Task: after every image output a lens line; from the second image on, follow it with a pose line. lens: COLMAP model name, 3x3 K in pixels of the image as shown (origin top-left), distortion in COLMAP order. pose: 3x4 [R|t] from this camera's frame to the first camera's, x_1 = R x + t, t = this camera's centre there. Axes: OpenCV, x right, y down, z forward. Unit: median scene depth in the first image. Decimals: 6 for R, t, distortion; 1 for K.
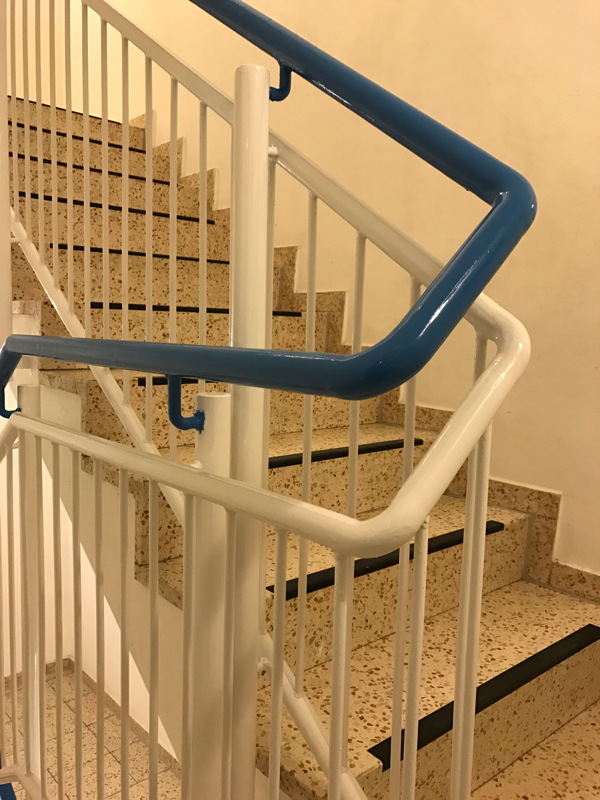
lens RADIAL K [[681.0, 0, 301.7], [0, 681.0, 402.0], [0, 0, 1]] dist [0.026943, -0.031657]
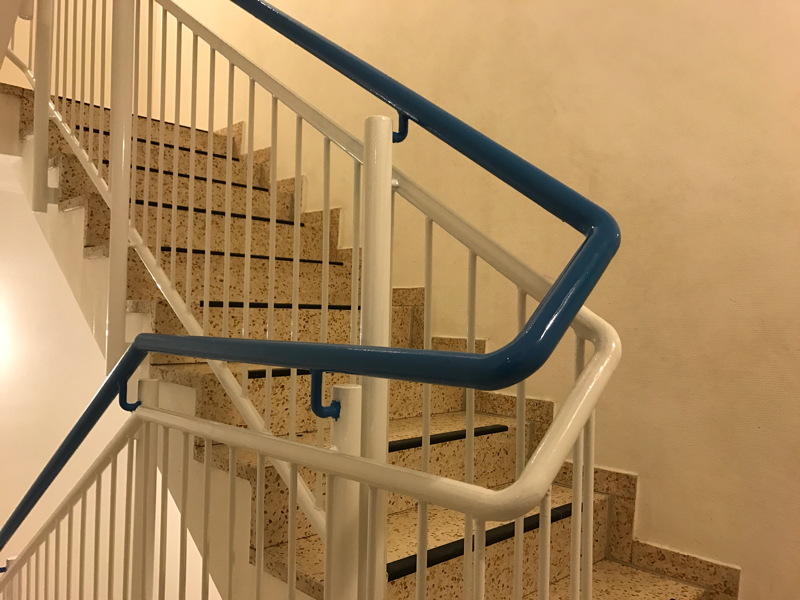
lens RADIAL K [[681.0, 0, 397.3], [0, 681.0, 300.9], [0, 0, 1]] dist [0.026943, -0.031657]
pose [[0.998688, -0.004977, 0.050962, -0.068126], [0.011583, 0.991424, -0.130169, -0.002550], [-0.049877, 0.130588, 0.990181, -0.111742]]
